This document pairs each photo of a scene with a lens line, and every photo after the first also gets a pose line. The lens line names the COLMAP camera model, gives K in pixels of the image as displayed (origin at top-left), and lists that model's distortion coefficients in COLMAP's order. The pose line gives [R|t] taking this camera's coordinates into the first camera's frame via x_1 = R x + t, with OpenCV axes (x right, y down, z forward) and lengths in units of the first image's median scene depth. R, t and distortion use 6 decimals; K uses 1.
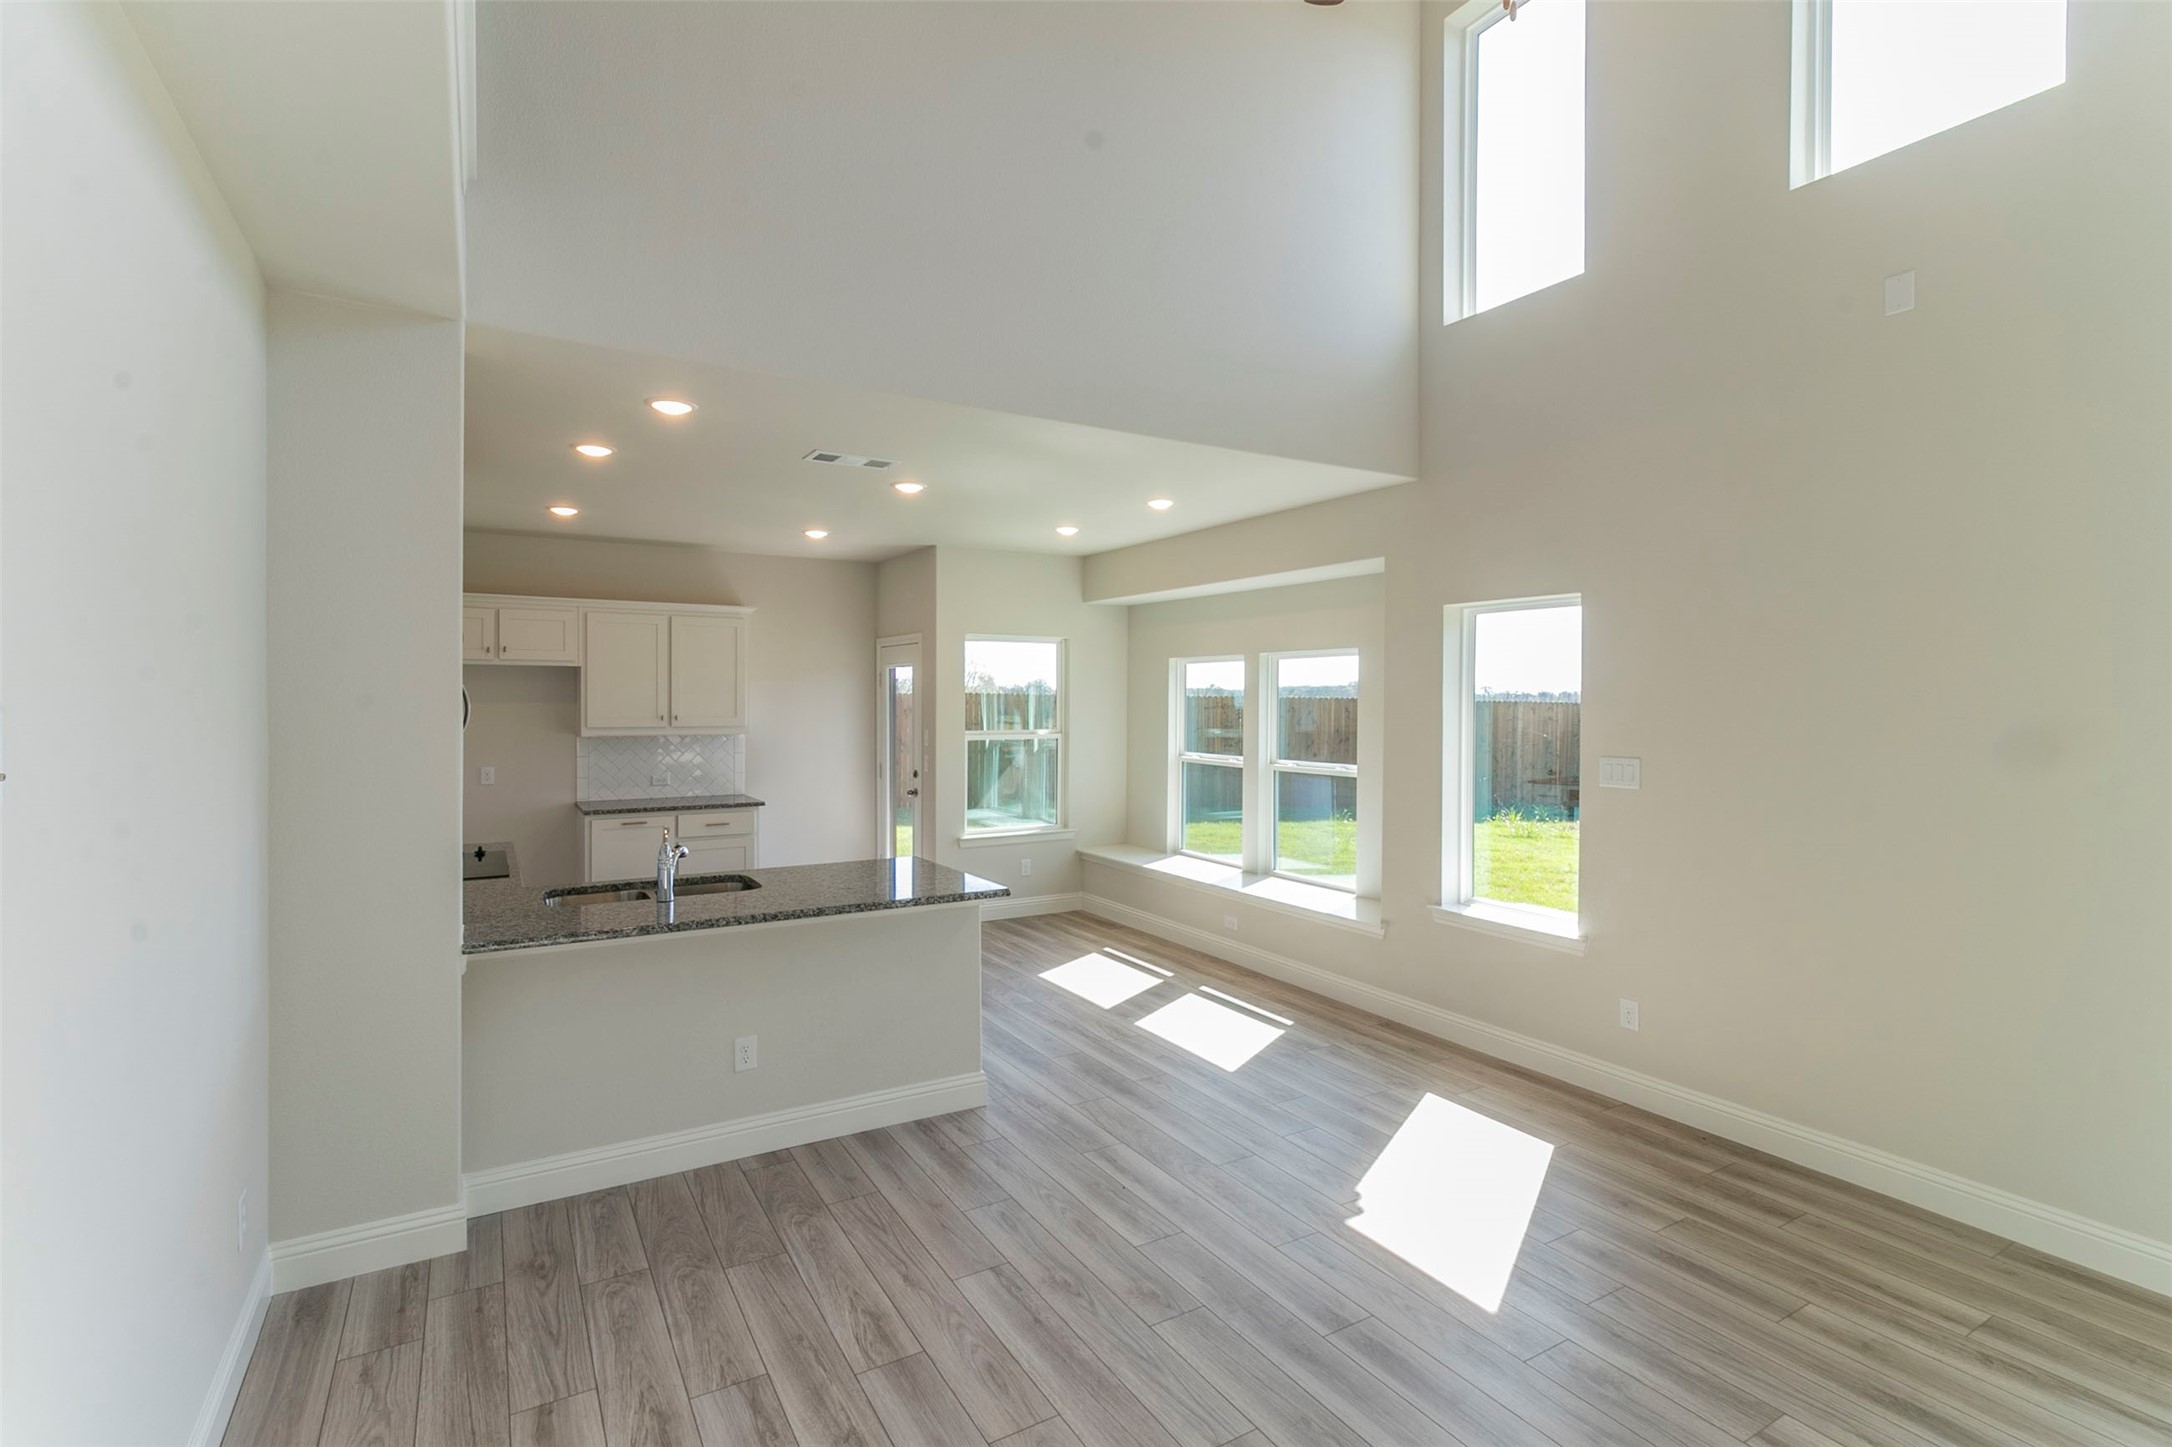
lens RADIAL K [[1009.4, 0, 1085.3], [0, 1009.4, 721.8], [0, 0, 1]] dist [0.005139, -0.000642]
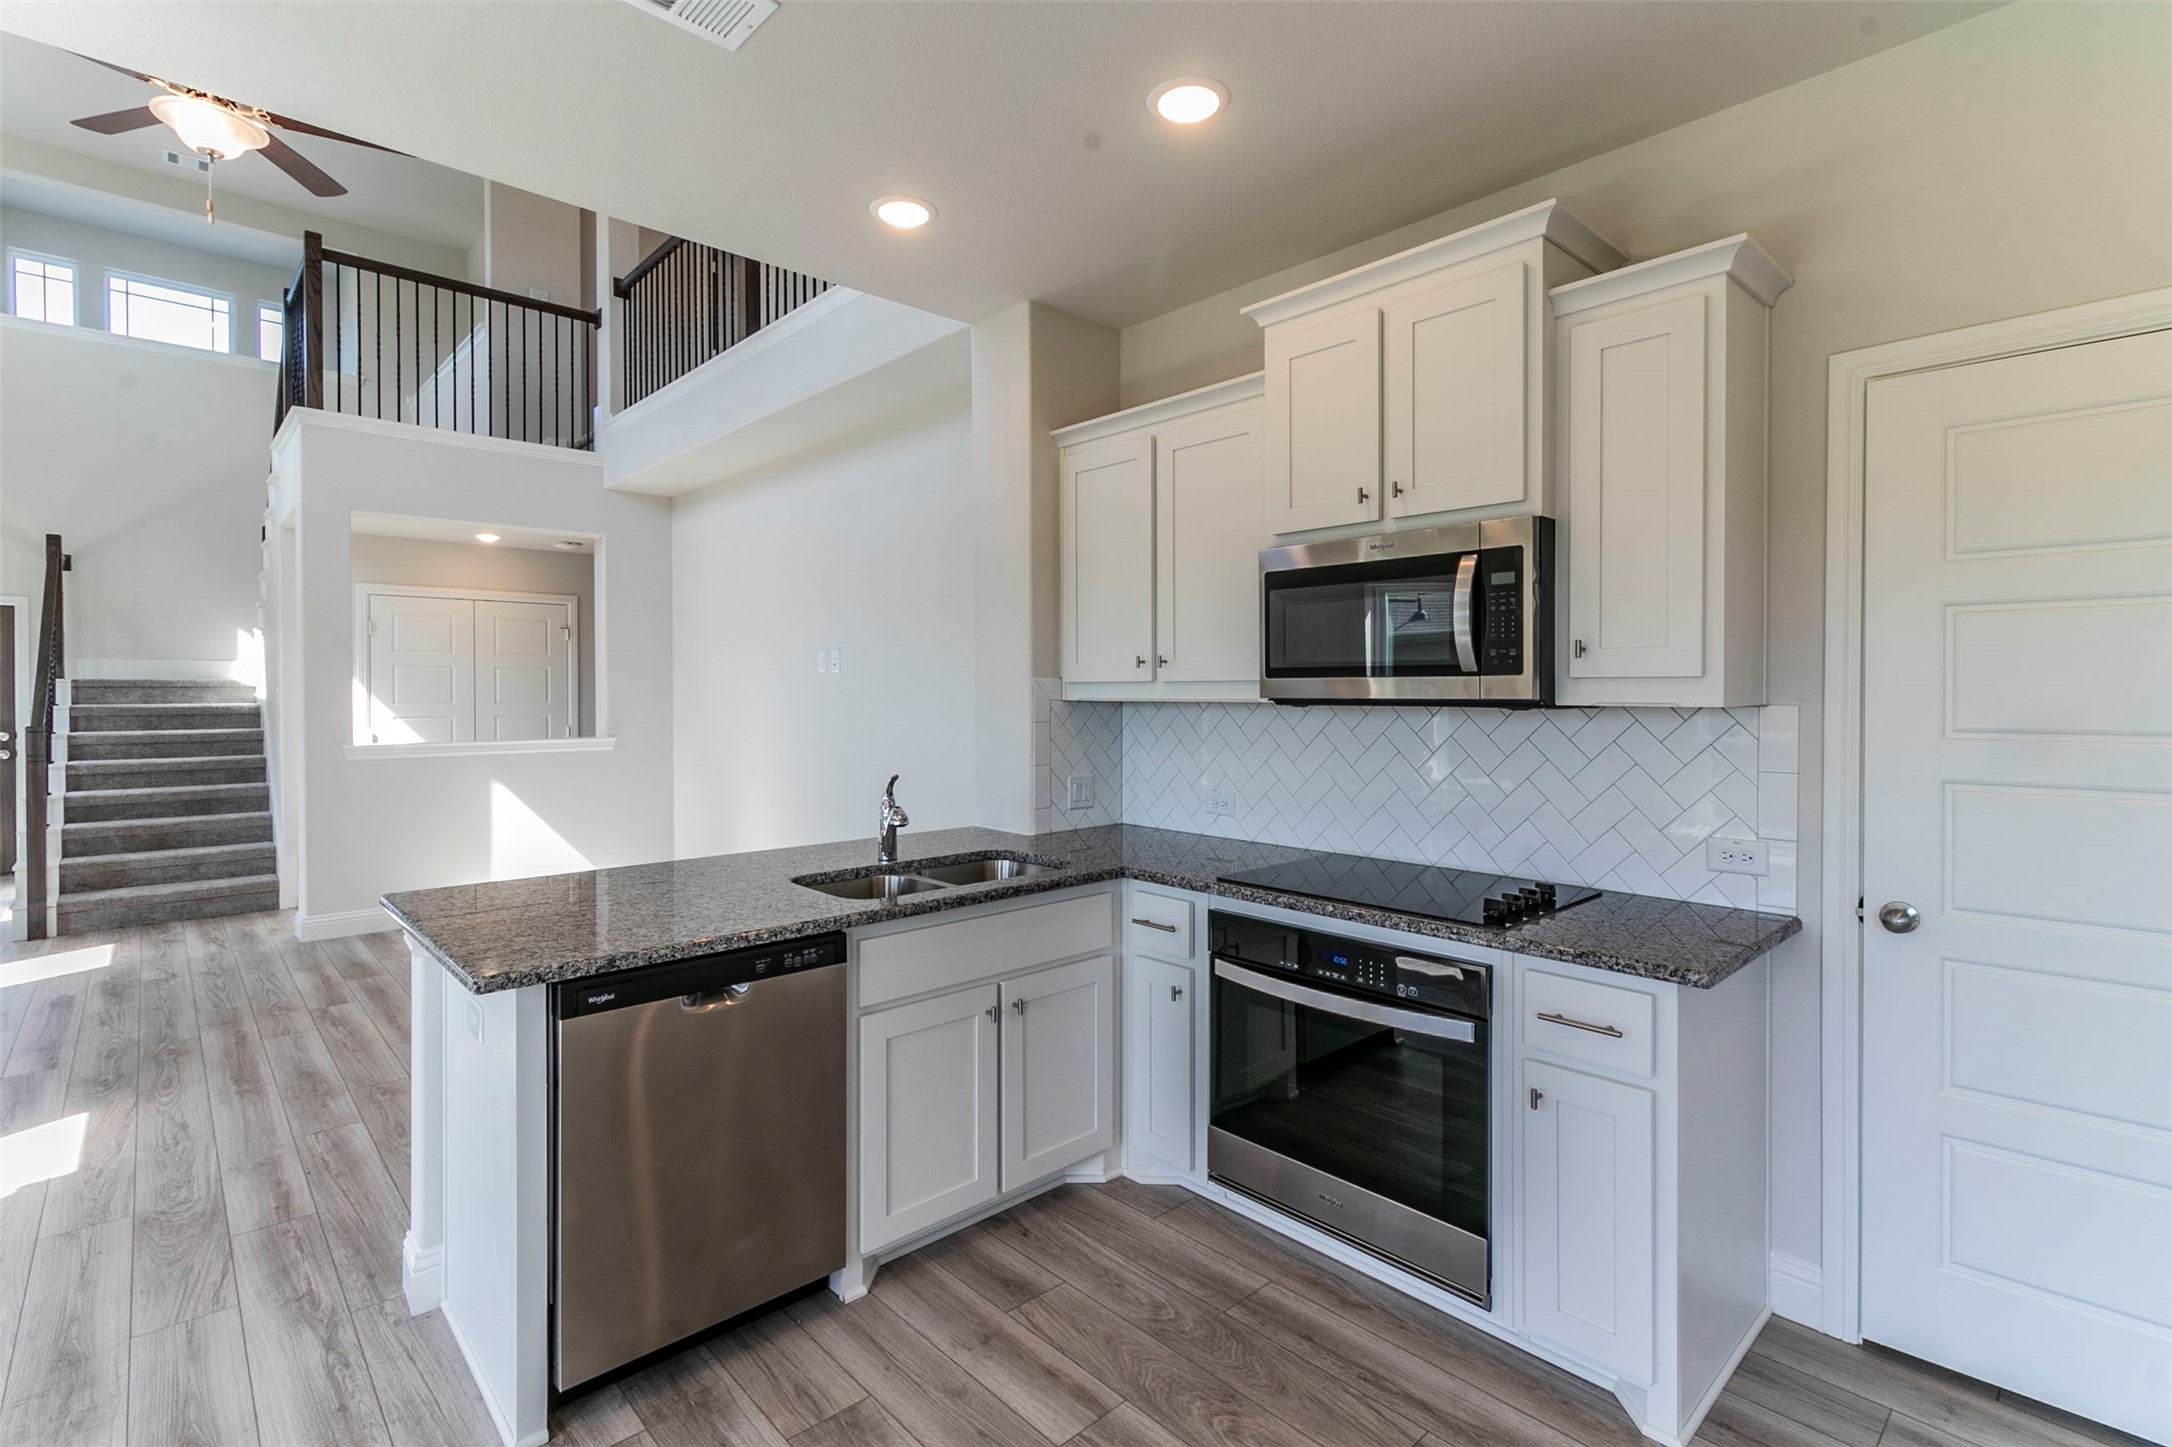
lens RADIAL K [[1009.4, 0, 1083.0], [0, 1009.4, 705.3], [0, 0, 1]] dist [0.005139, -0.000642]
pose [[-0.979749, -0.004303, -0.200183, -0.389273], [-0.011542, 0.999320, 0.035008, 0.020916], [0.199896, 0.036610, -0.979133, 1.757848]]
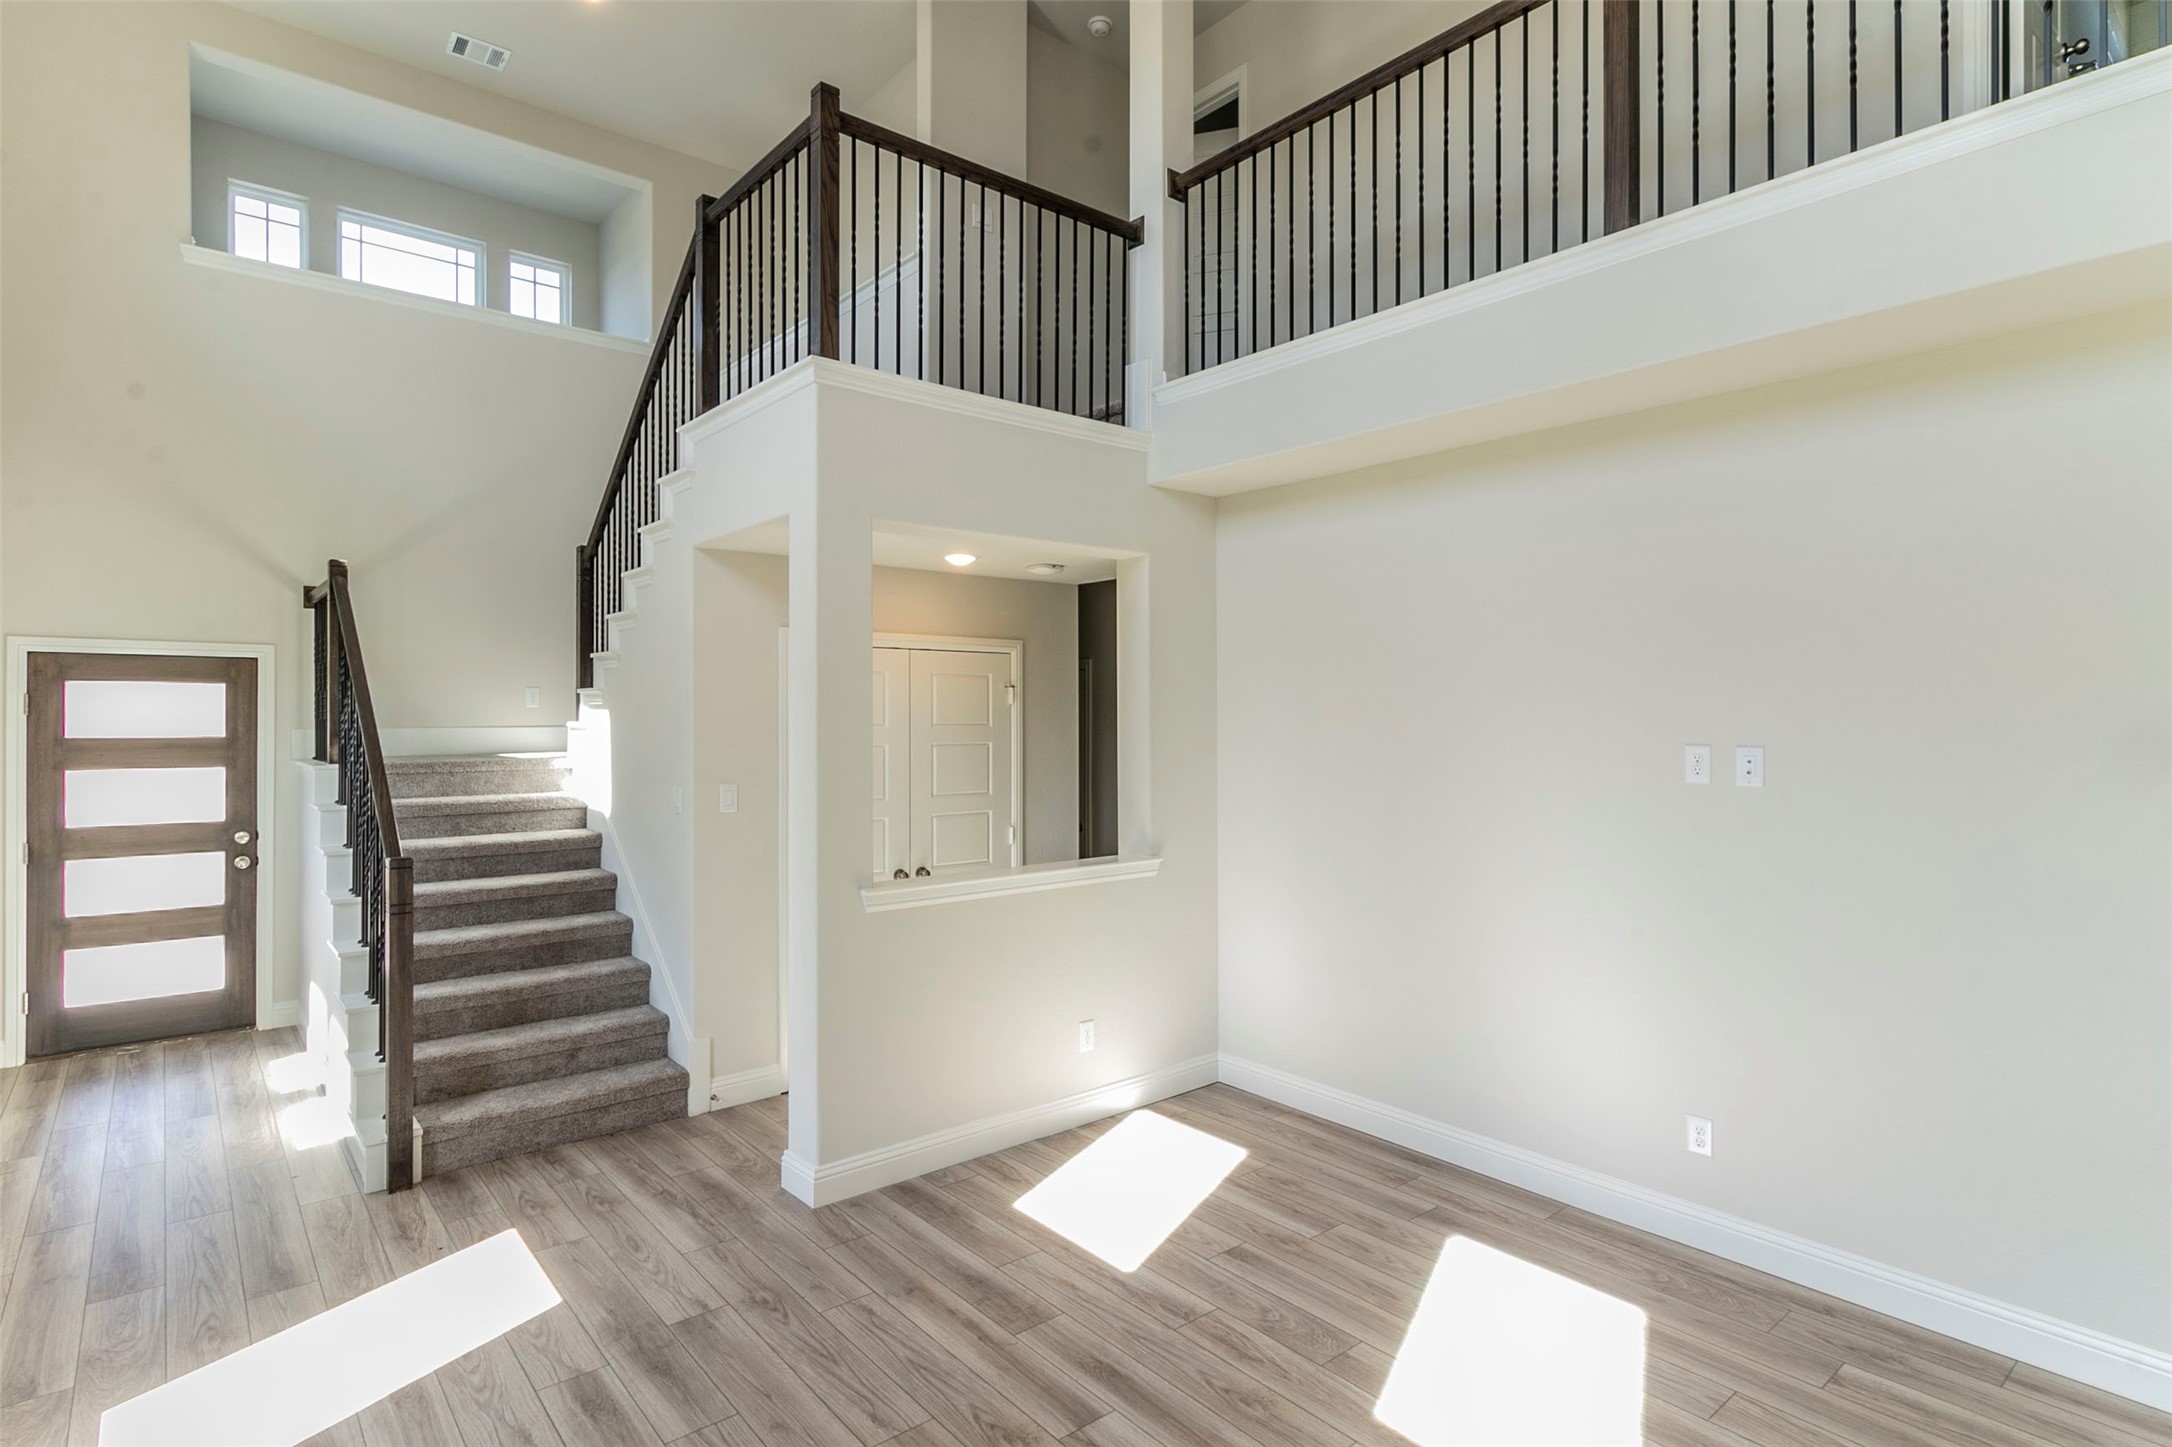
lens RADIAL K [[1121.0, 0, 1103.7], [0, 1121.0, 720.4], [0, 0, 1]] dist [-0.001089, -0.000182]
pose [[-0.988580, -0.006138, -0.150572, 0.327633], [-0.009793, 0.999675, 0.023547, -0.041878], [0.150378, 0.024753, -0.988319, 1.135879]]
